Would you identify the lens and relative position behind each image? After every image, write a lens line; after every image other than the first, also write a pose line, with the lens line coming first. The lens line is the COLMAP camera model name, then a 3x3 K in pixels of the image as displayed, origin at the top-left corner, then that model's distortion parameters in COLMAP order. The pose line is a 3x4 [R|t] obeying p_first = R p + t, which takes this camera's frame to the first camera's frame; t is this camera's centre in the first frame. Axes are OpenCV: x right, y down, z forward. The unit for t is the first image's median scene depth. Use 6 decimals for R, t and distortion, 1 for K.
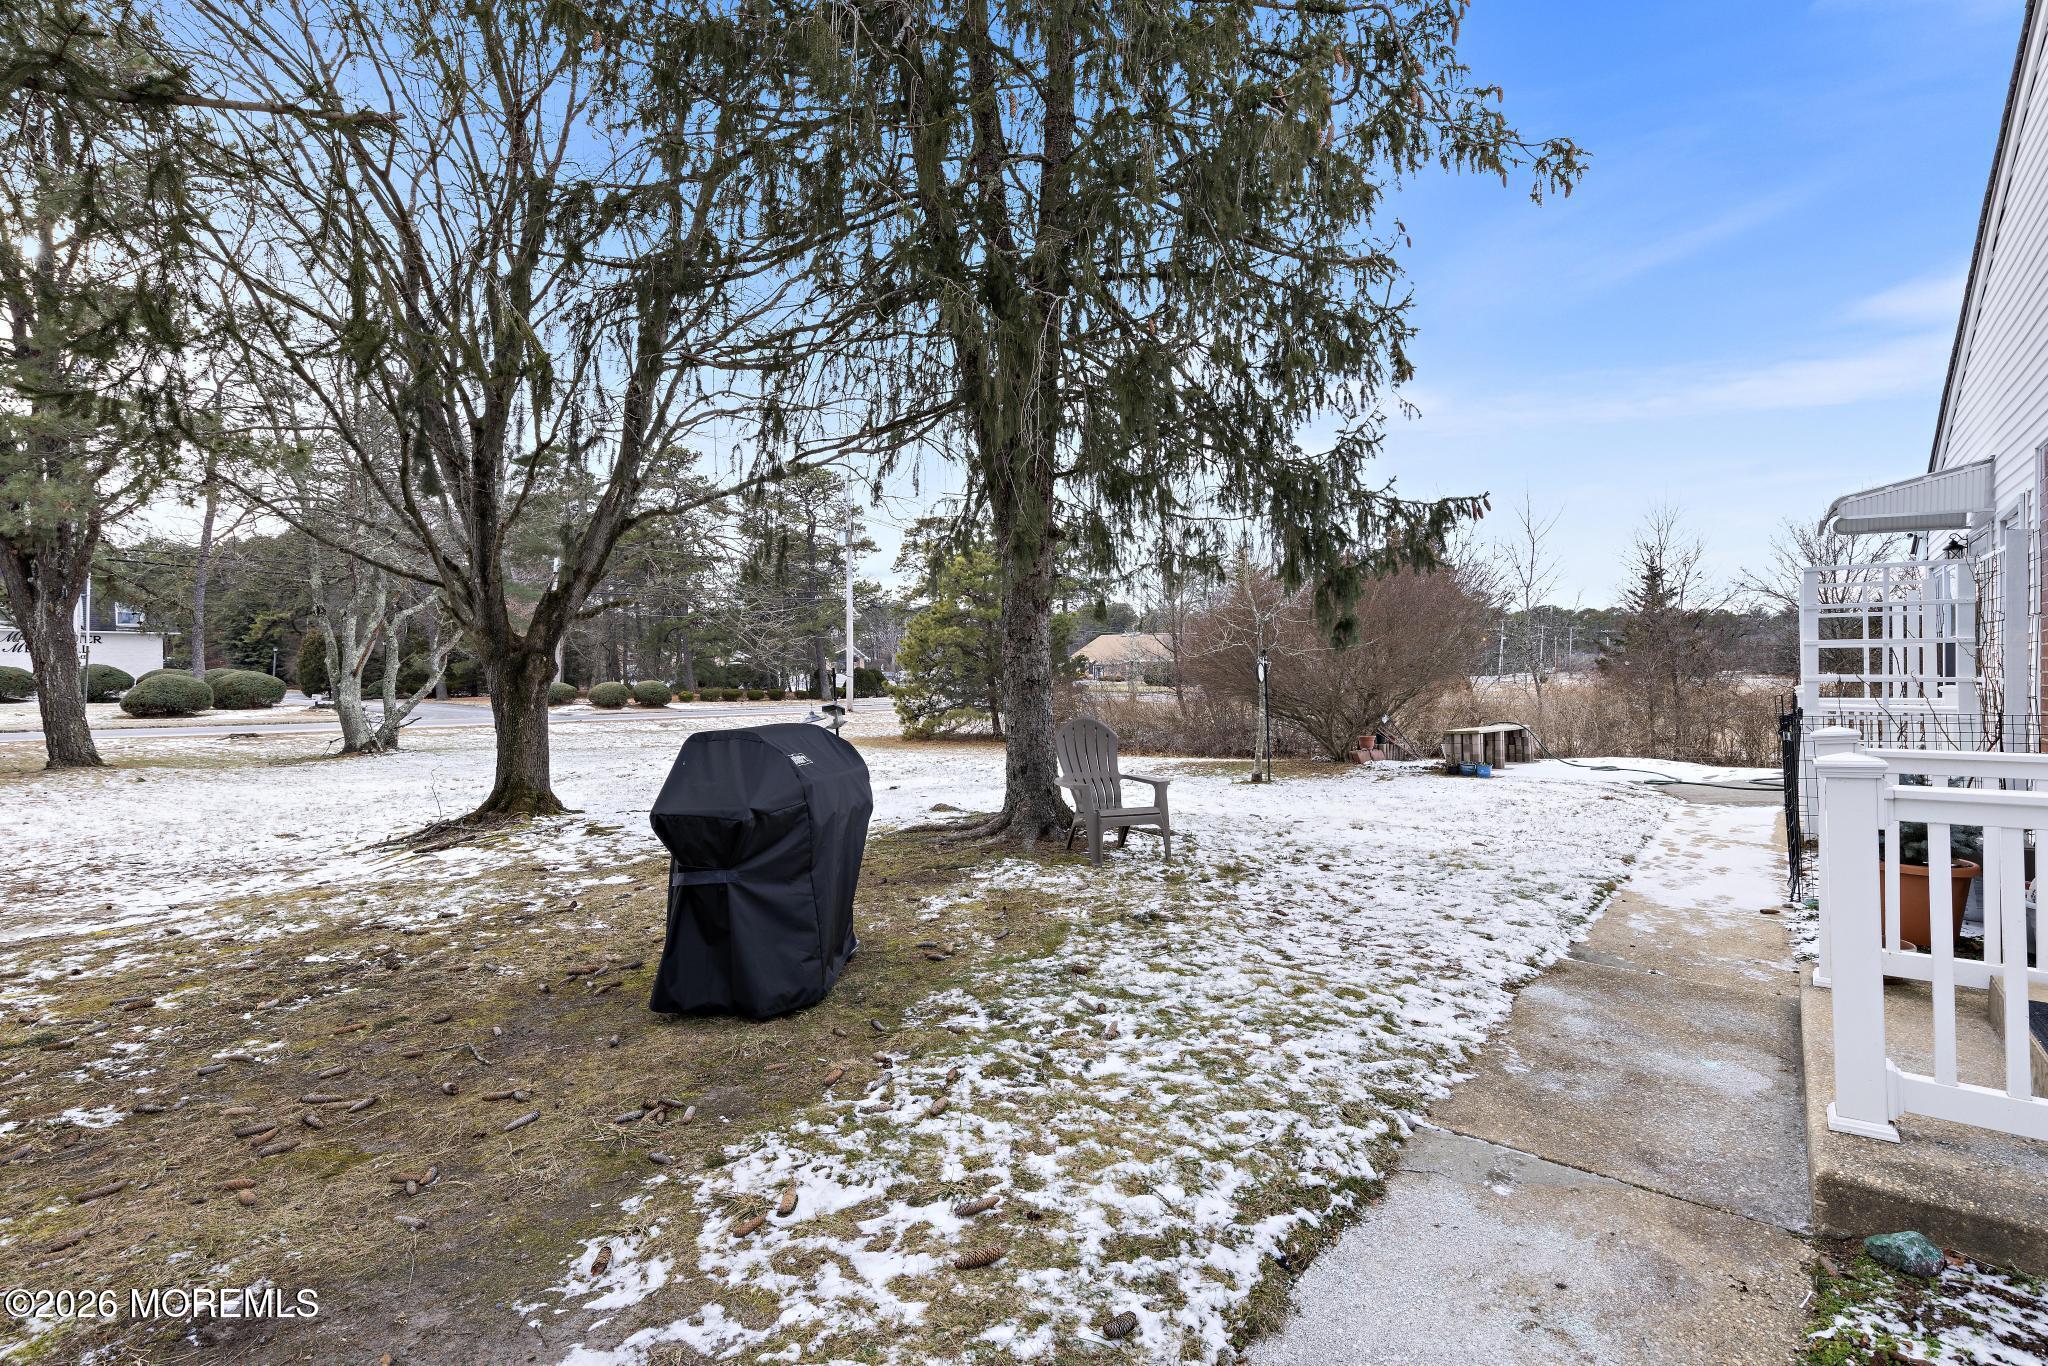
lens RADIAL K [[983.0, 0, 1030.6], [0, 983.0, 672.2], [0, 0, 1]] dist [0.009605, -0.000389]
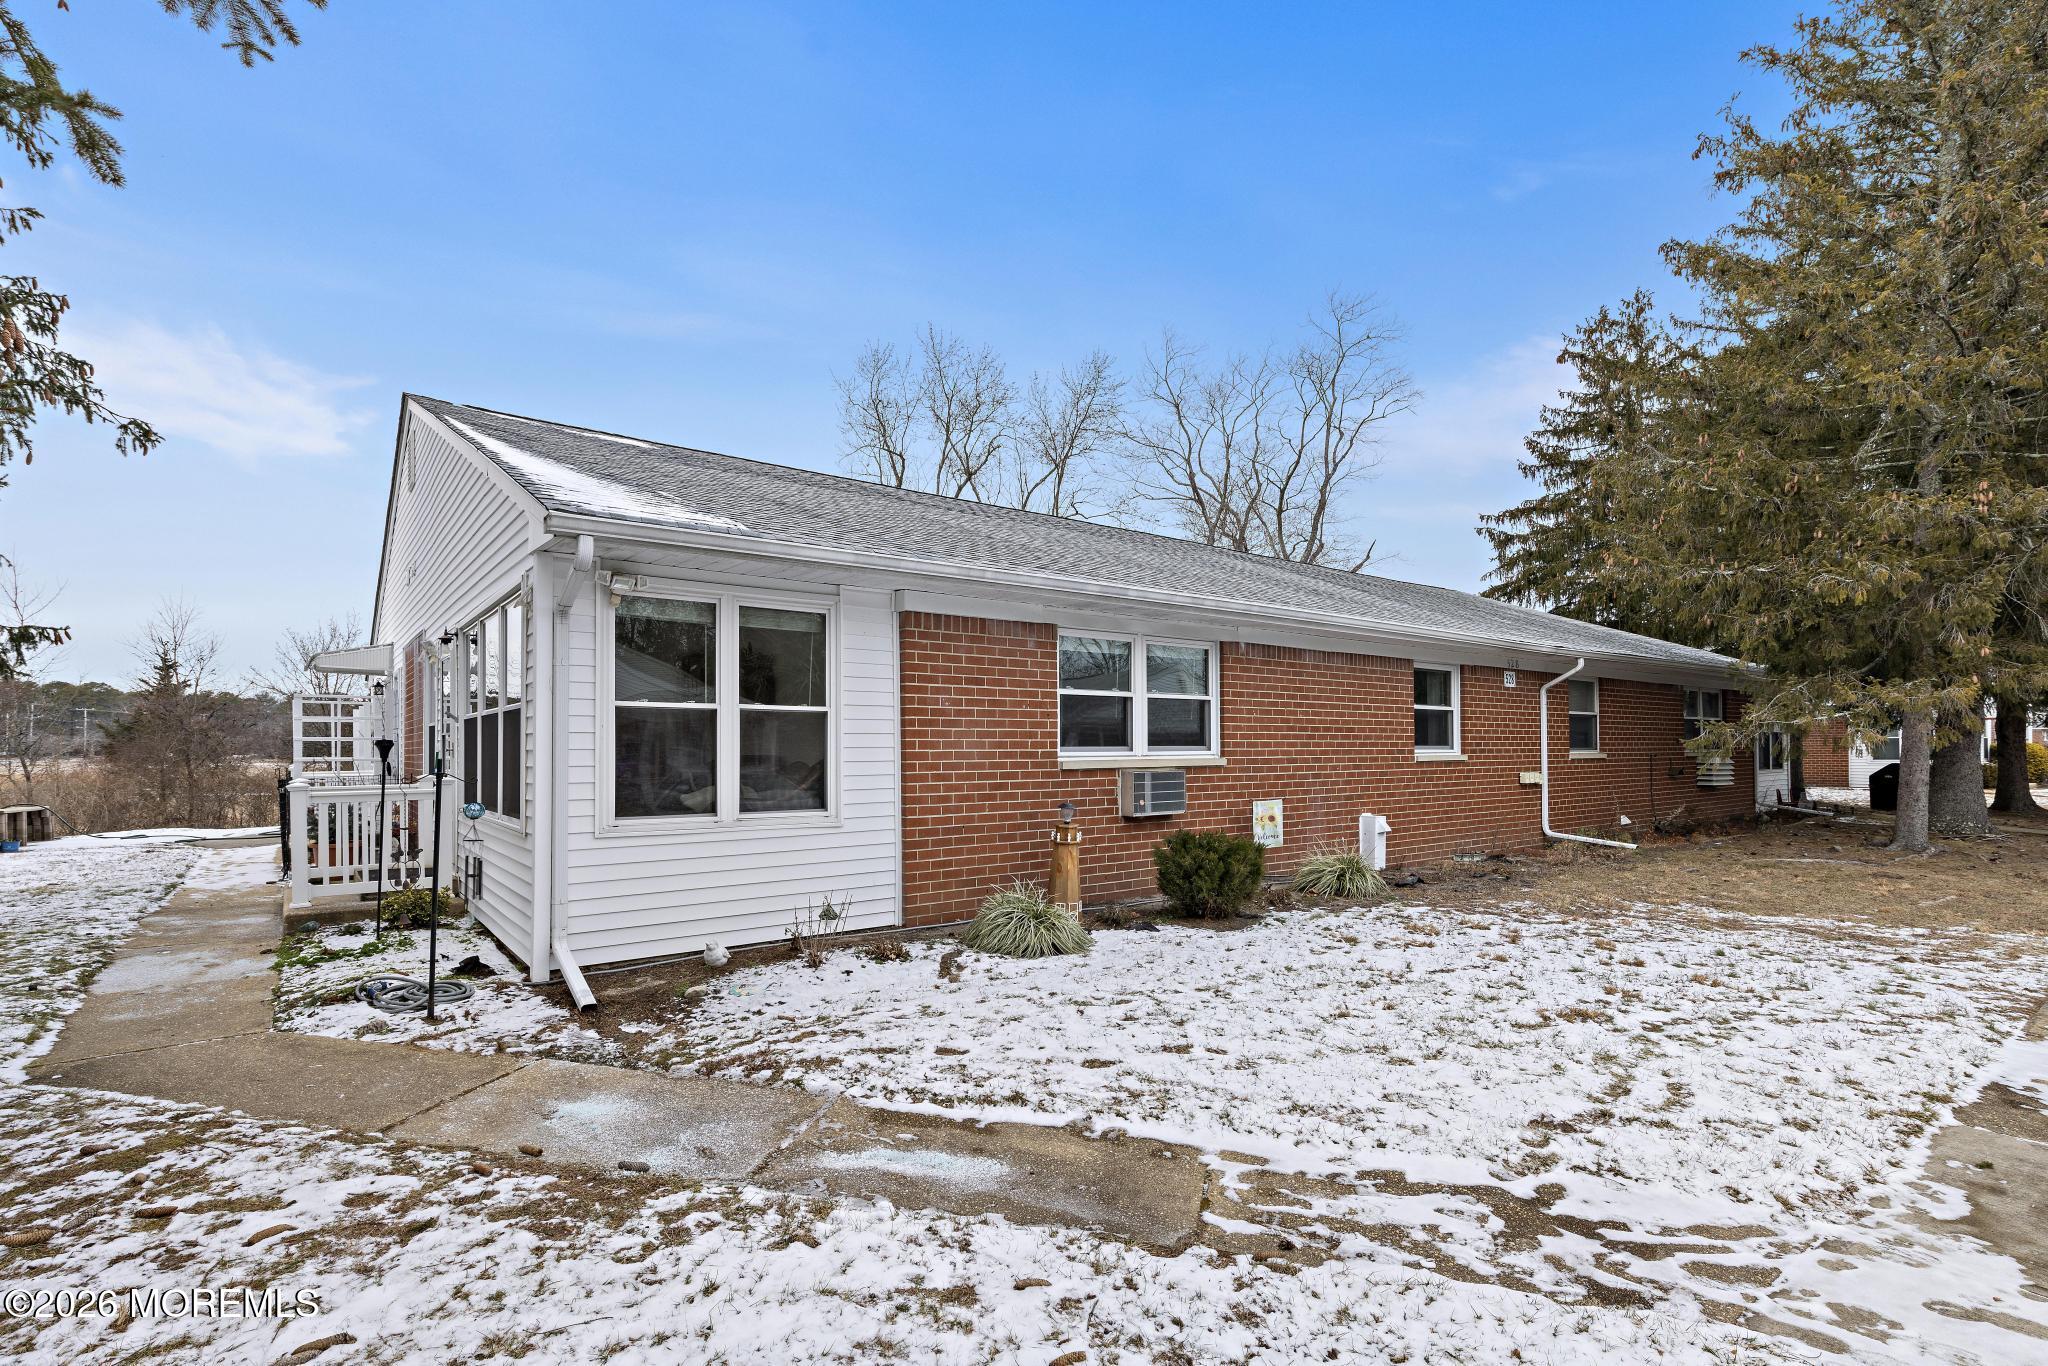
lens RADIAL K [[938.7, 0, 1017.2], [0, 938.7, 735.1], [0, 0, 1]] dist [-0.000083, 0.000036]
pose [[0.256849, 0.016349, 0.966313, -1.092469], [0.004330, 0.999827, -0.018067, -0.004834], [-0.966442, 0.008825, 0.256734, -1.472299]]
